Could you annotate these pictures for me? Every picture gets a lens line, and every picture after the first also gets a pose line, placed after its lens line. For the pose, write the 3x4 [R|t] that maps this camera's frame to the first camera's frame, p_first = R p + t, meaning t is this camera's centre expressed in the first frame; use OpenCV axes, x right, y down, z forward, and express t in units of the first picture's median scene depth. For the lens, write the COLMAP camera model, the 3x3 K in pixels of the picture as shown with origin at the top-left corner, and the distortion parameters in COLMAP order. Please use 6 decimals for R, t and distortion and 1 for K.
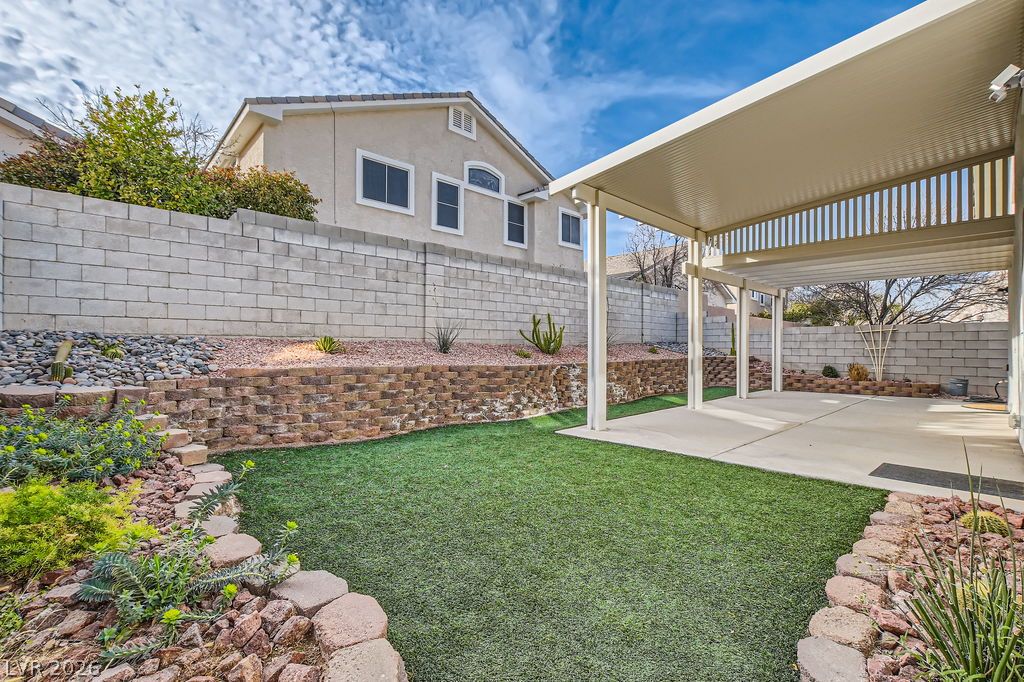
lens RADIAL K [[446.6, 0, 506.0], [0, 446.6, 343.4], [0, 0, 1]] dist [-0.001311, 0.002150]
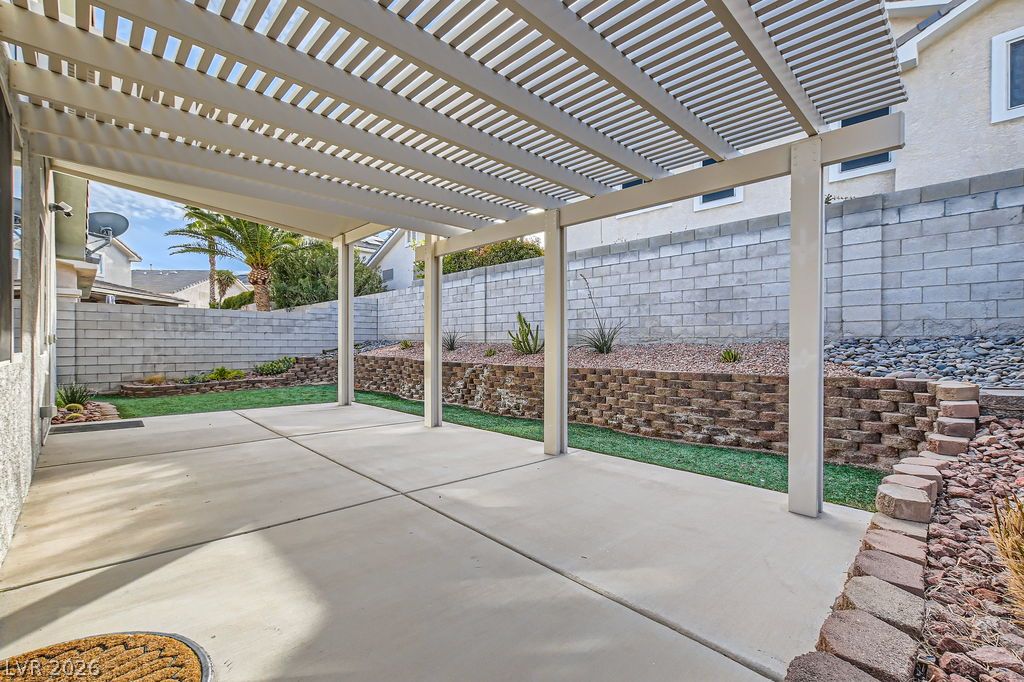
lens RADIAL K [[446.6, 0, 506.9], [0, 446.6, 345.2], [0, 0, 1]] dist [-0.001311, 0.002150]
pose [[0.028614, -0.006111, -0.999572, 0.948406], [-0.004941, 0.999968, -0.006255, 0.009210], [0.999578, 0.005118, 0.028583, 0.863892]]
